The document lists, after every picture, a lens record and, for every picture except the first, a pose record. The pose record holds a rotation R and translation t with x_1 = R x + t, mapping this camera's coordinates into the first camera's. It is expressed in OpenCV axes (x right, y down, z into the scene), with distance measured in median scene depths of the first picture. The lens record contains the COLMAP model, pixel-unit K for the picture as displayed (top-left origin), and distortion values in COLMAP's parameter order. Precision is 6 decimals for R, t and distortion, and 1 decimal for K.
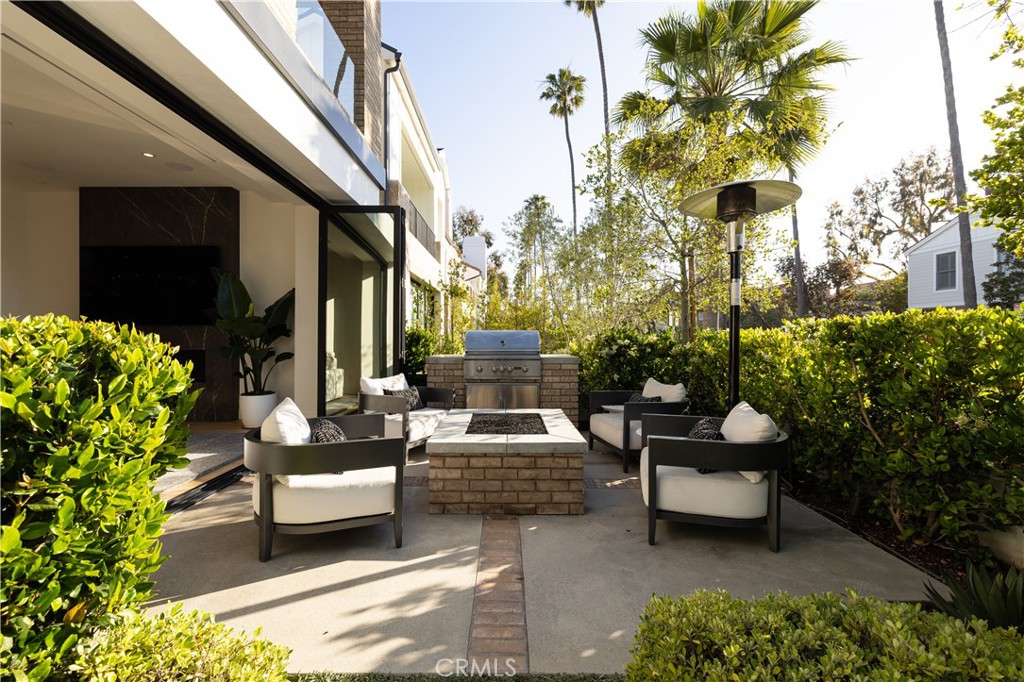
lens RADIAL K [[426.3, 0, 512.0], [0, 426.3, 341.0], [0, 0, 1]] dist [-0.001771, -0.000175]
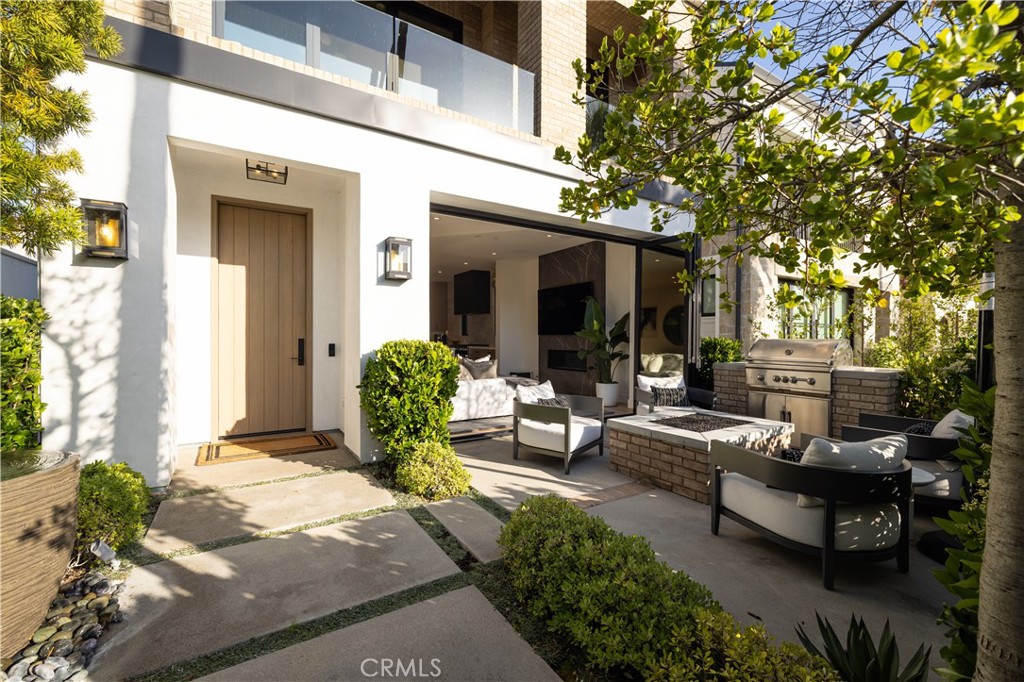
lens RADIAL K [[426.3, 0, 512.0], [0, 426.3, 341.0], [0, 0, 1]] dist [-0.001771, -0.000175]
pose [[0.533878, 0.006792, -0.845534, 0.856061], [-0.010378, 0.999945, 0.001479, -0.029580], [0.845498, 0.007986, 0.533919, -0.060248]]
